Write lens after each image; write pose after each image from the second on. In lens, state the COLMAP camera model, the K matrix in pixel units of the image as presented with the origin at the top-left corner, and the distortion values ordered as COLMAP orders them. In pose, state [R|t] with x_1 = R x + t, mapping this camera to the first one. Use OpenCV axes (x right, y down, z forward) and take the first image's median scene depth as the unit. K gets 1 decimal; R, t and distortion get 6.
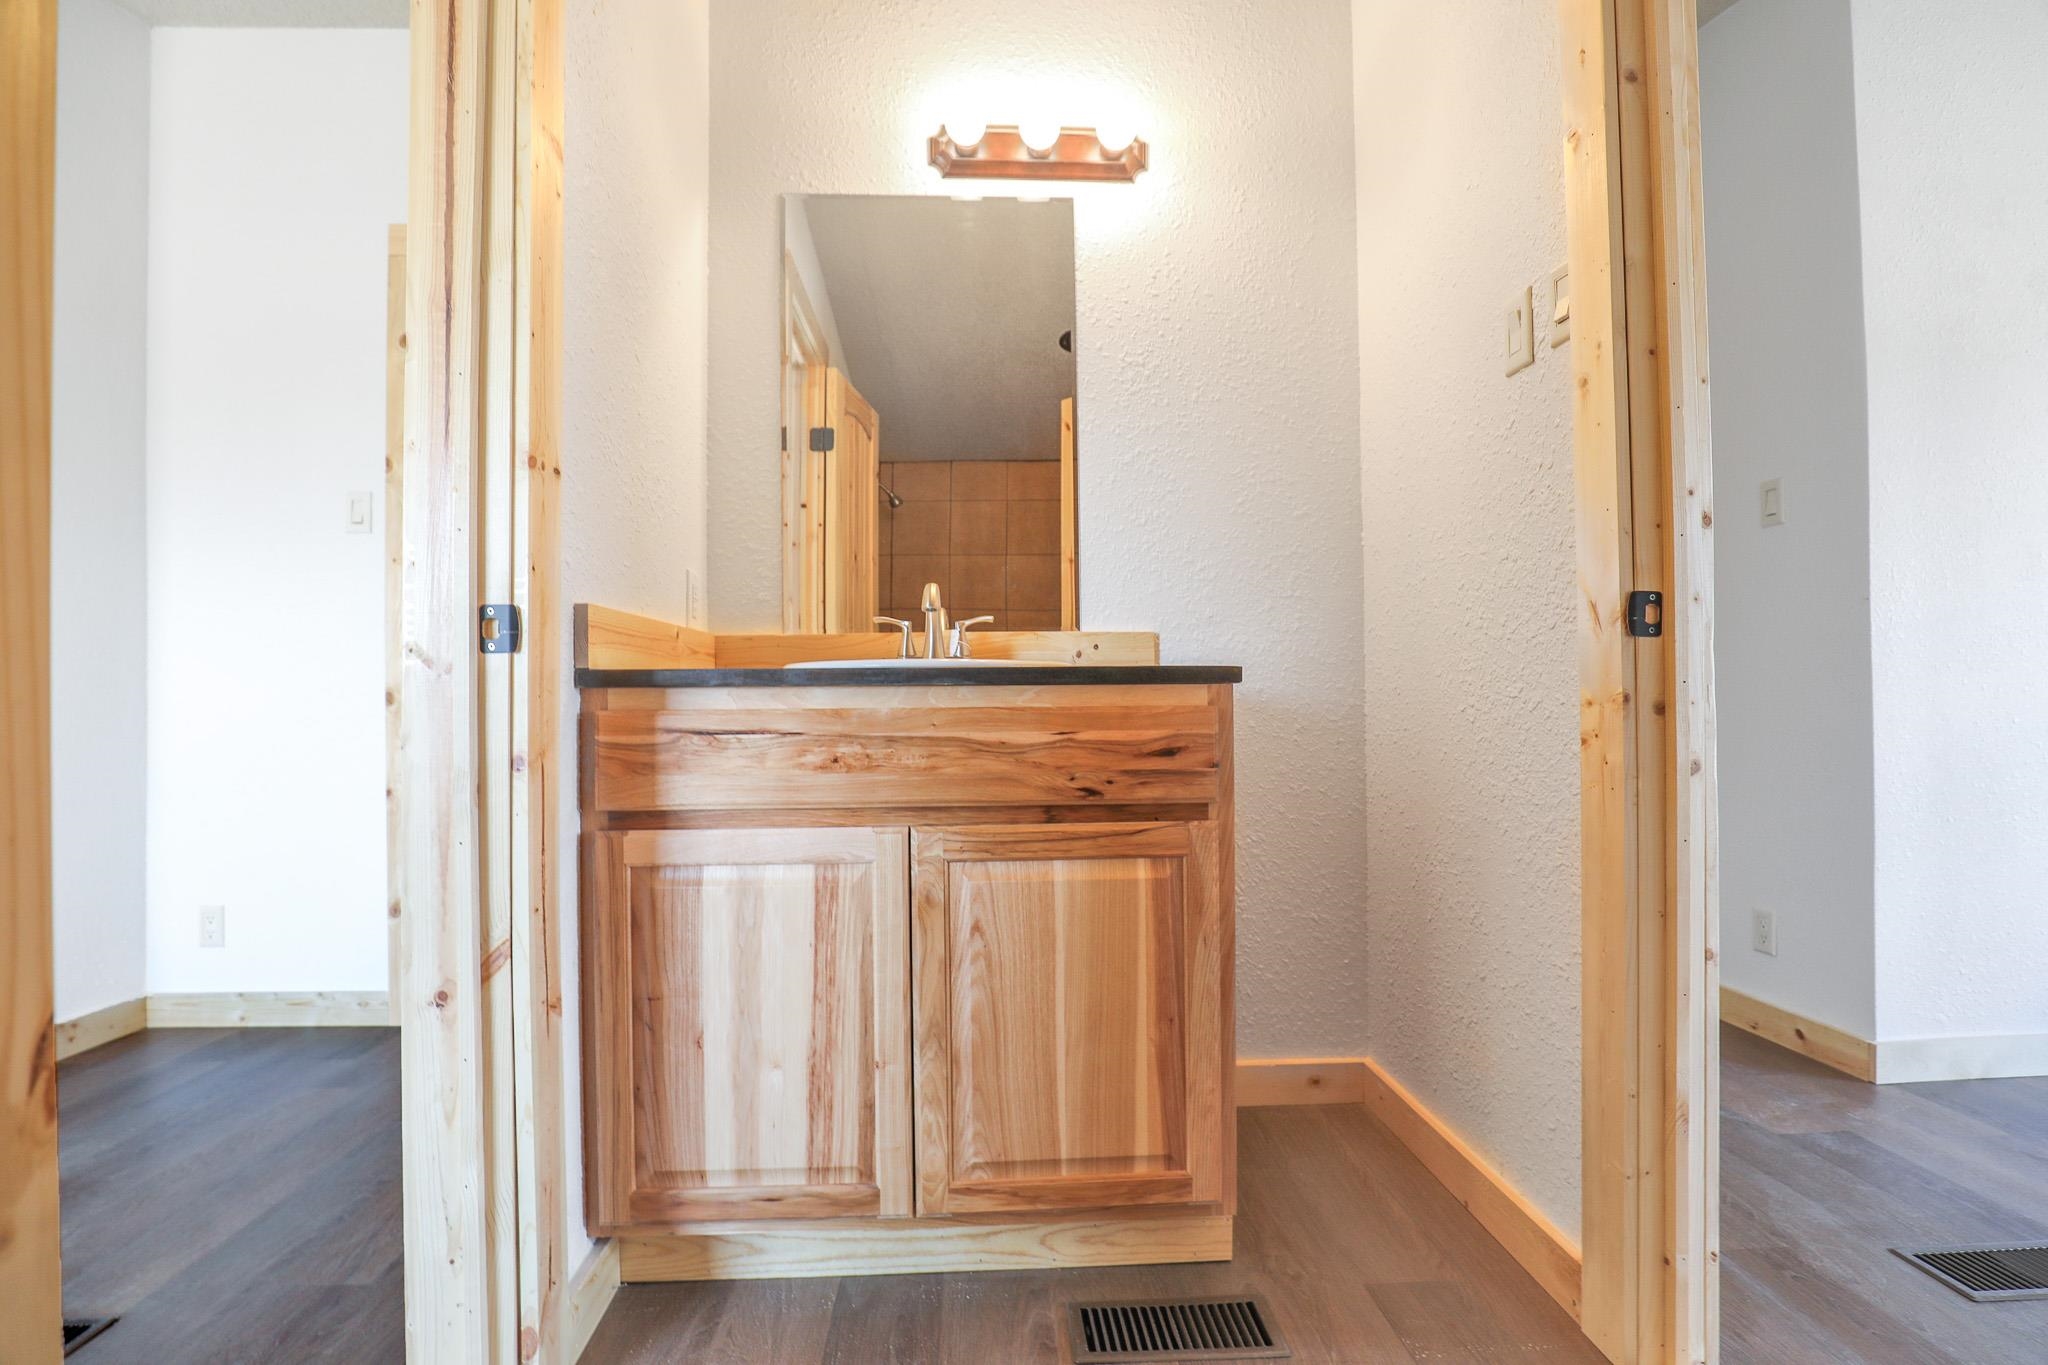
lens RADIAL K [[939.6, 0, 1024.7], [0, 939.6, 699.3], [0, 0, 1]] dist [-0.034958, 0.000007]
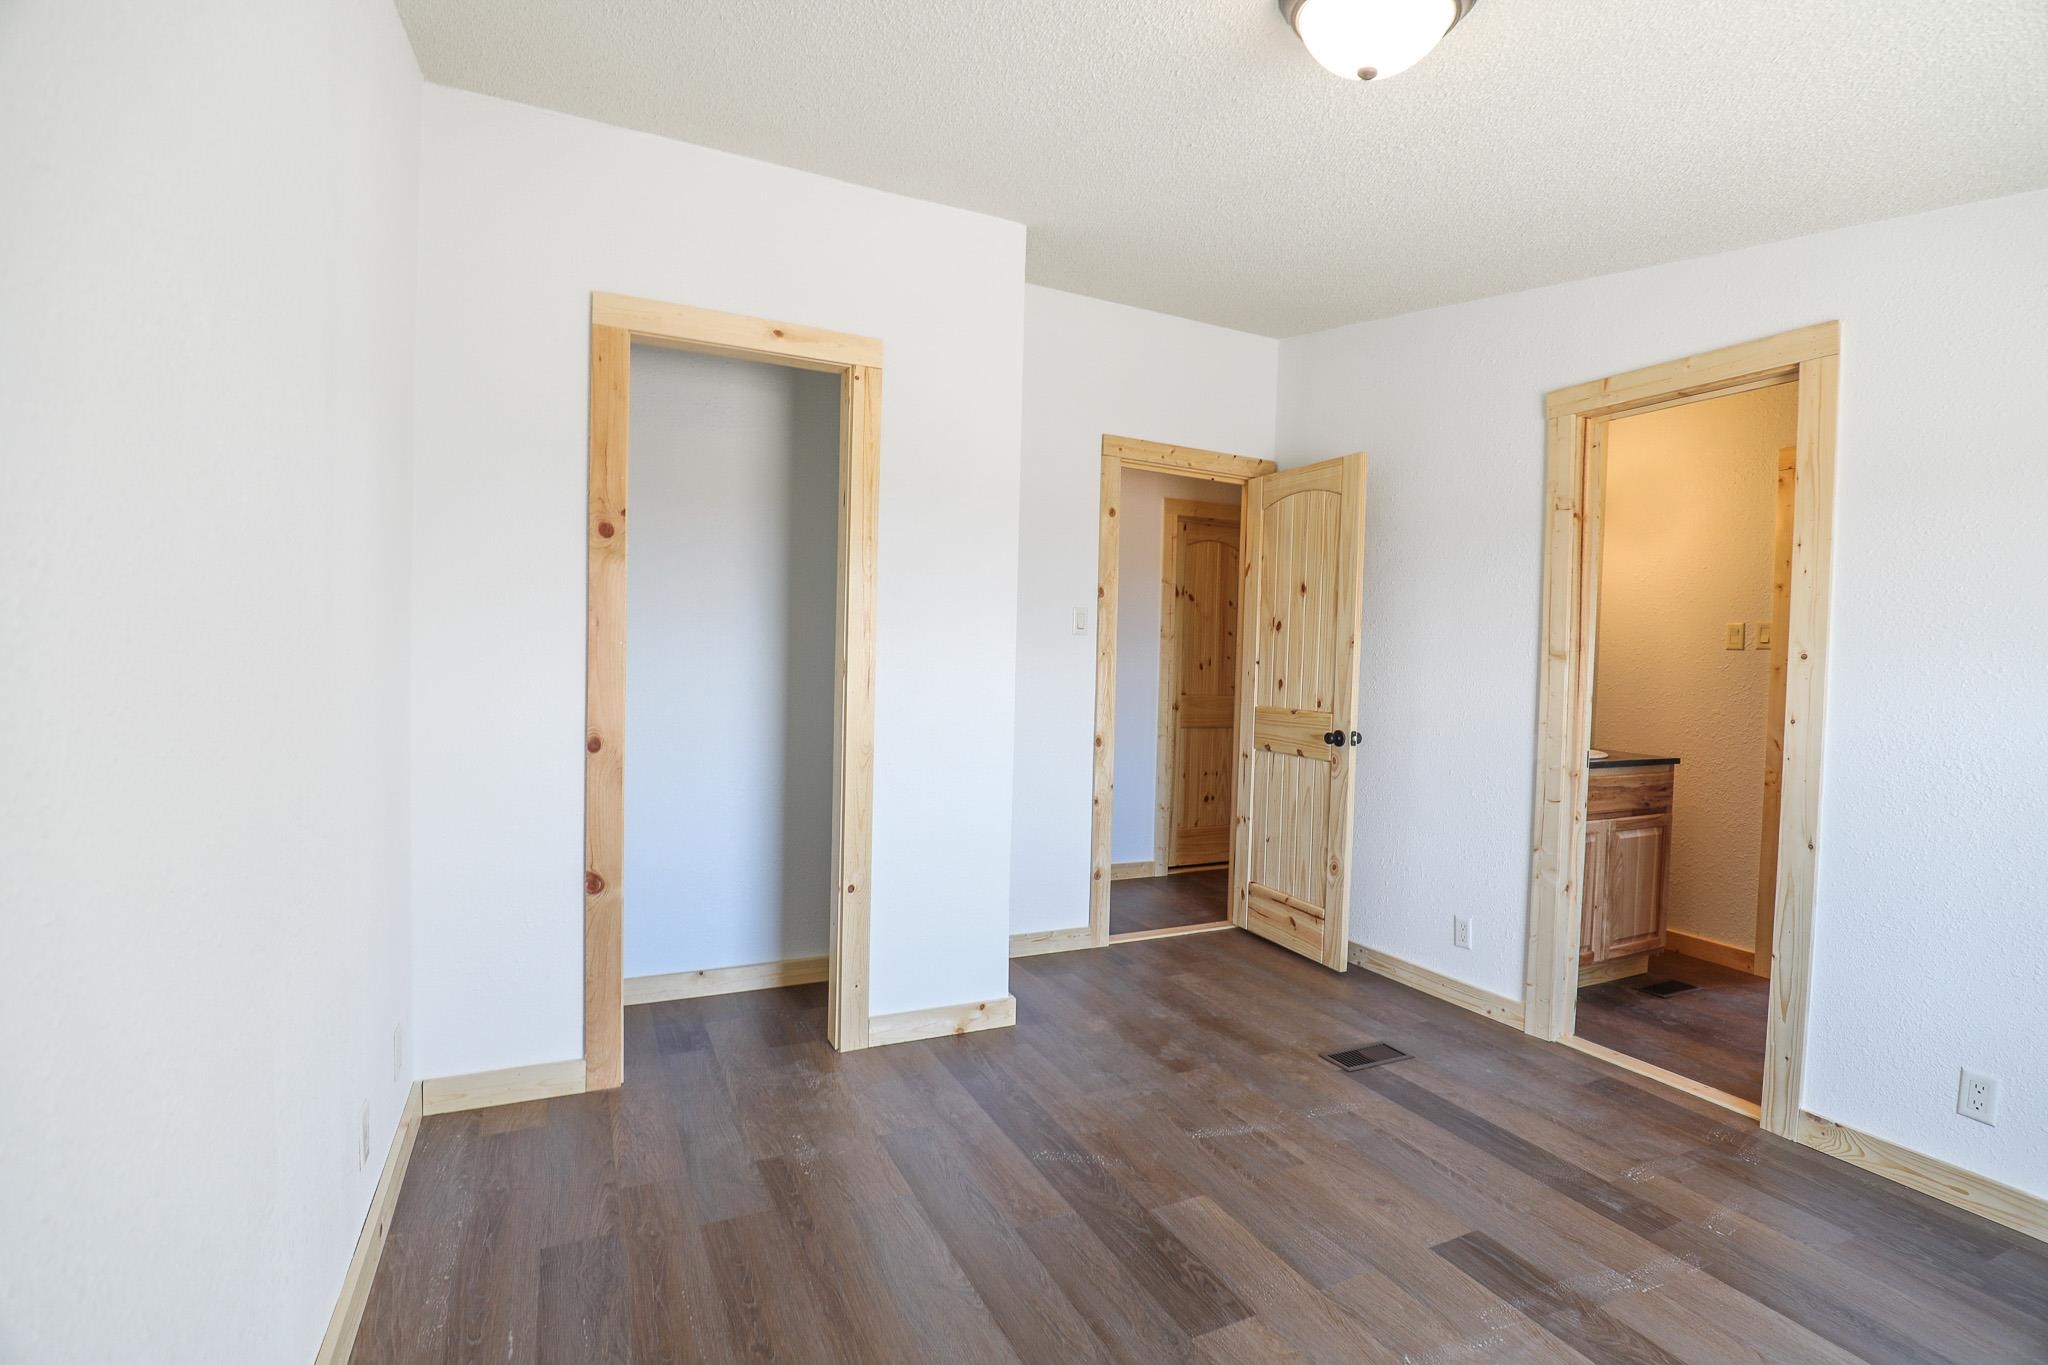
lens RADIAL K [[939.0, 0, 1024.6], [0, 939.0, 687.2], [0, 0, 1]] dist [-0.033174, 0.000408]
pose [[0.920359, 0.020071, 0.390559, -2.719769], [-0.037003, 0.998671, 0.035874, -0.280435], [-0.389320, -0.047469, 0.919879, -0.795324]]
